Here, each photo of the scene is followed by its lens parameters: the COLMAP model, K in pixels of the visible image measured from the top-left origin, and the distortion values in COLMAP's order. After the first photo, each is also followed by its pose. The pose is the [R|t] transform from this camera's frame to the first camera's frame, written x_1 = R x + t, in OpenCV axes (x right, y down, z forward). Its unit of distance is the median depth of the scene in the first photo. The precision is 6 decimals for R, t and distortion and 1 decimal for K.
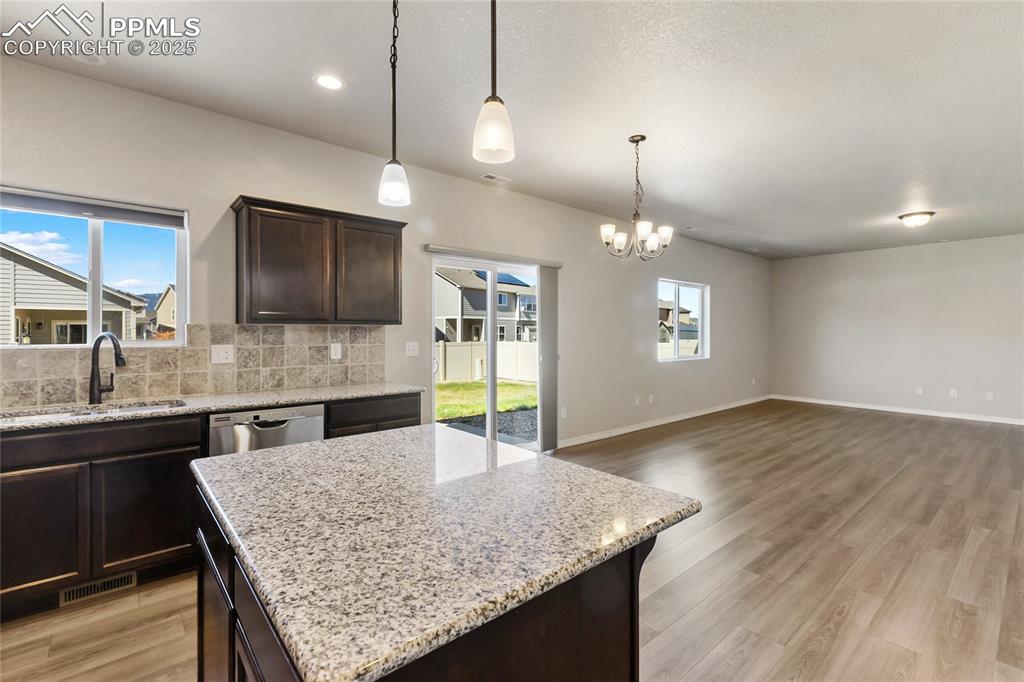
lens RADIAL K [[457.3, 0, 527.2], [0, 457.3, 328.1], [0, 0, 1]] dist [0.003657, -0.000211]
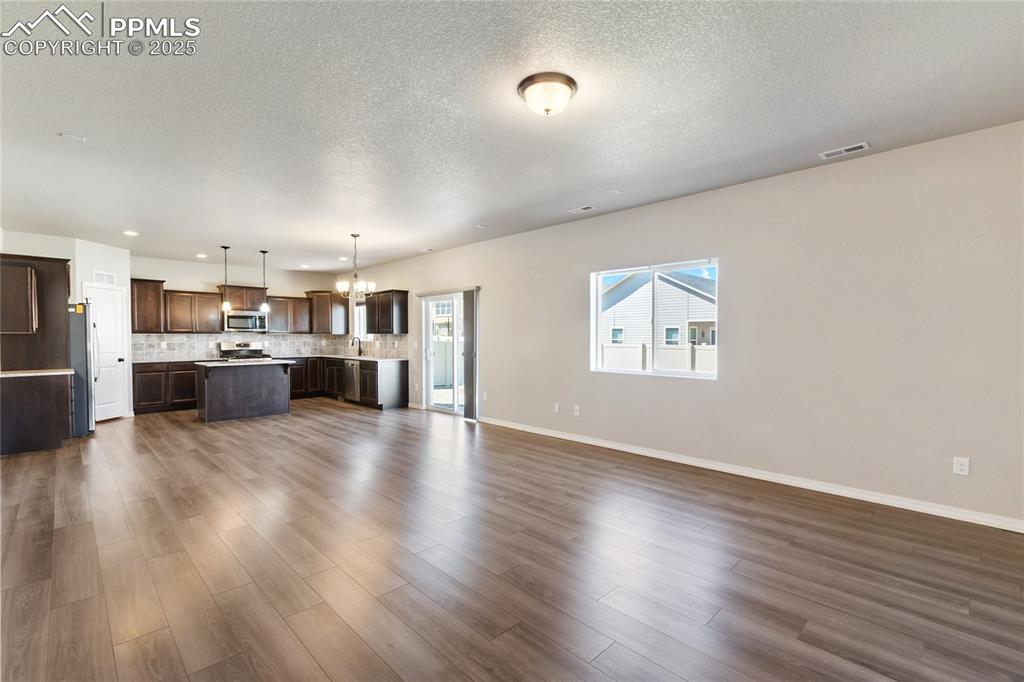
lens RADIAL K [[466.0, 0, 512.0], [0, 466.0, 341.0], [0, 0, 1]] dist [0.016609, -0.000482]
pose [[0.042370, 0.012893, -0.999019, 1.553564], [0.013181, 0.999822, 0.013463, 0.004651], [0.999015, -0.013739, 0.042193, 1.099789]]
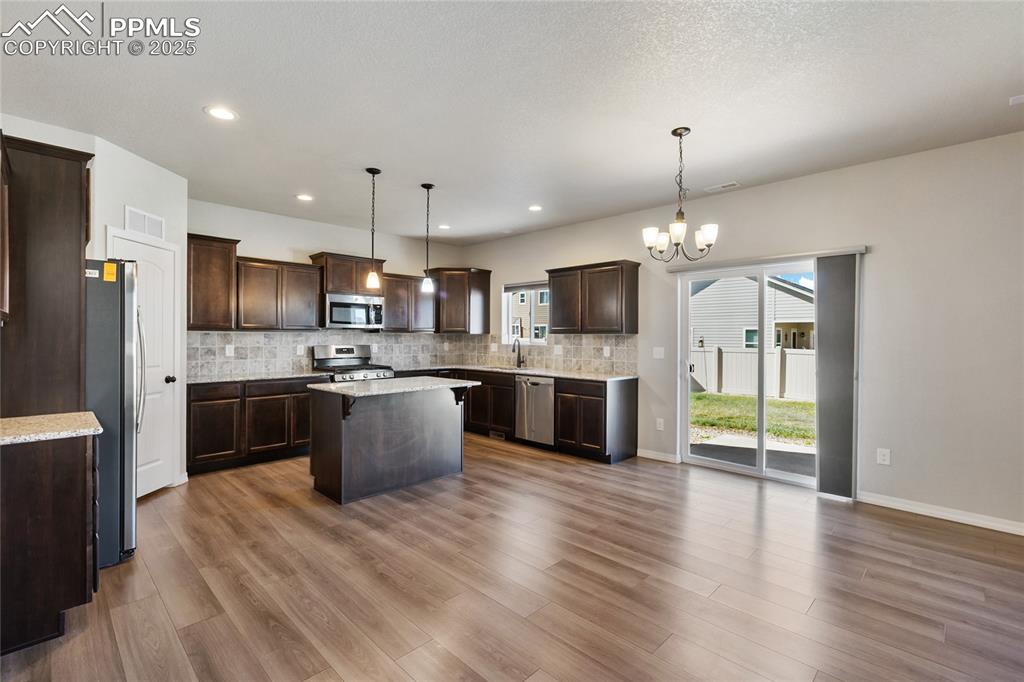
lens RADIAL K [[455.6, 0, 512.1], [0, 455.6, 334.0], [0, 0, 1]] dist [0.000917, 0.000278]
pose [[0.079301, -0.003304, -0.996845, 0.786371], [0.005523, 0.999981, -0.002875, -0.004038], [0.996835, -0.005277, 0.079318, 0.404594]]
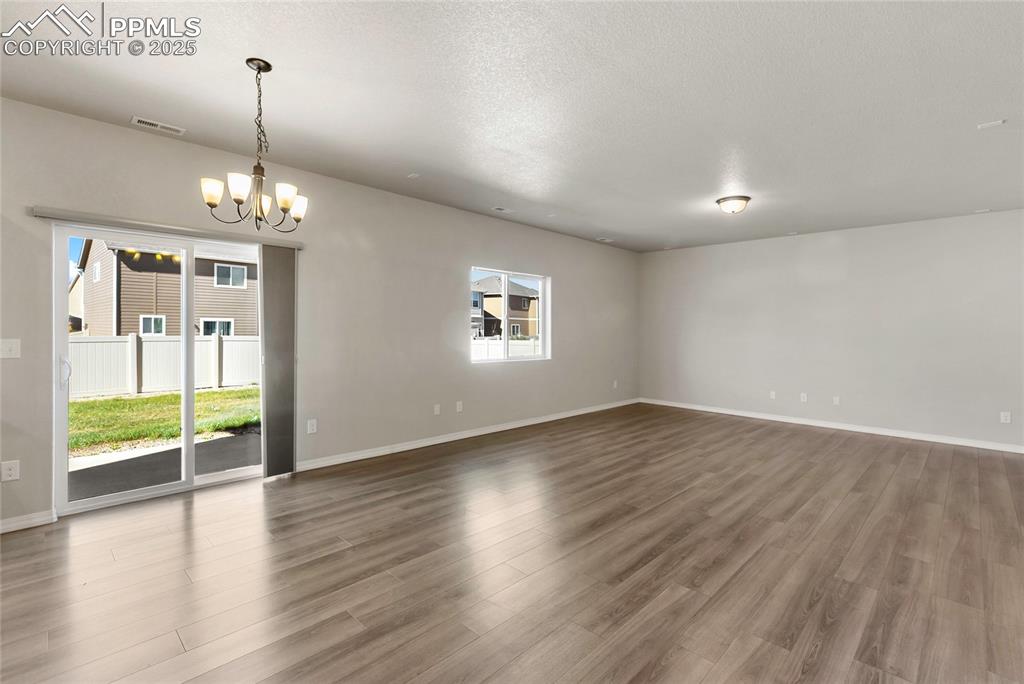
lens RADIAL K [[466.2, 0, 515.6], [0, 466.2, 328.1], [0, 0, 1]] dist [0.000844, -0.000198]
pose [[0.996990, 0.010385, 0.076826, 0.404936], [-0.011083, 0.999901, 0.008671, -0.002790], [-0.076728, -0.009496, 0.997007, 0.150998]]
